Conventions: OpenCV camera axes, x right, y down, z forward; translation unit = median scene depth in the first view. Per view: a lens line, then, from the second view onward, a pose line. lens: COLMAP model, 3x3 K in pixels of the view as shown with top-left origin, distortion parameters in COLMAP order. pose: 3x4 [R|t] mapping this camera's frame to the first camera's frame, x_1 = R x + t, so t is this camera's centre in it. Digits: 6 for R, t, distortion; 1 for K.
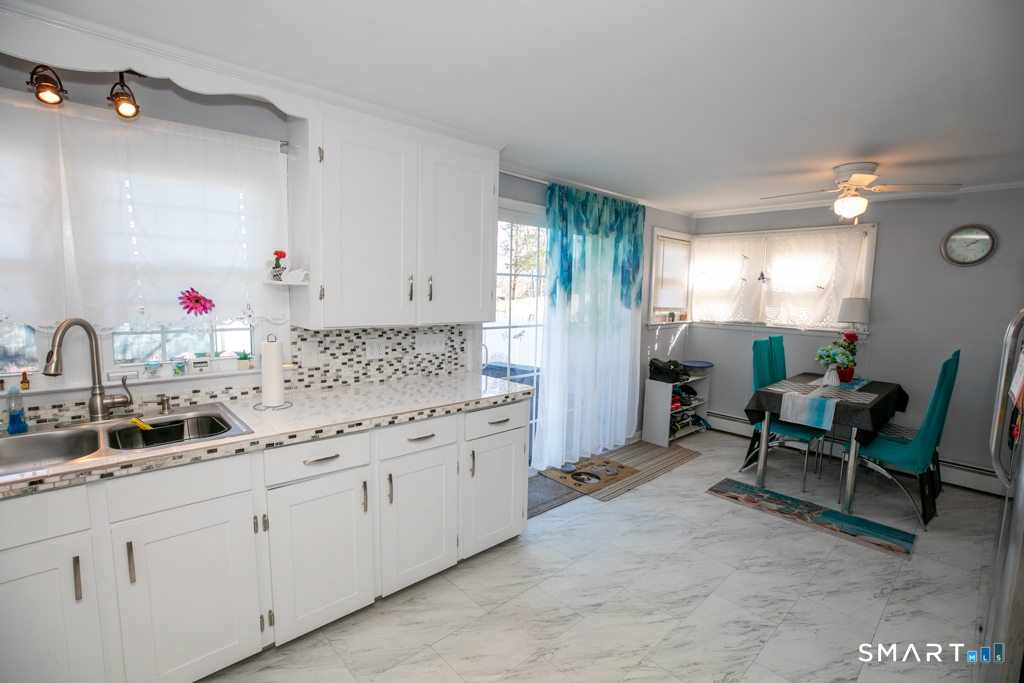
lens RADIAL K [[475.1, 0, 512.0], [0, 475.1, 341.5], [0, 0, 1]] dist [-0.001641, -0.000068]
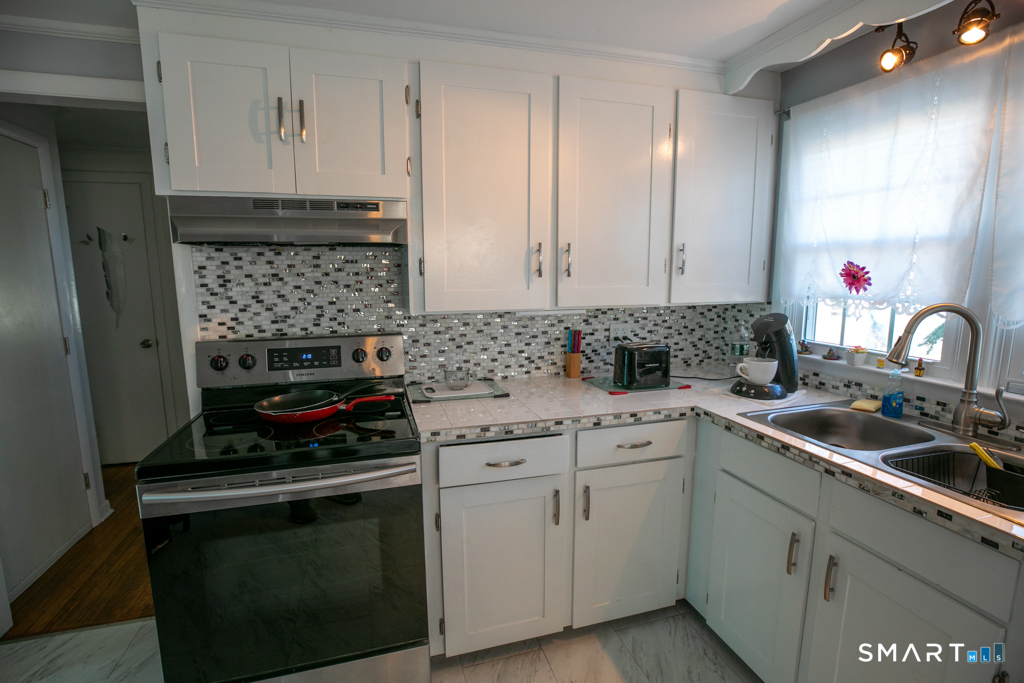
lens RADIAL K [[475.1, 0, 512.0], [0, 475.1, 341.5], [0, 0, 1]] dist [-0.001641, -0.000068]
pose [[-0.439010, 0.115762, -0.890993, 0.179886], [-0.099362, 0.979327, 0.176196, -0.058278], [0.892971, 0.165883, -0.418433, 0.699654]]
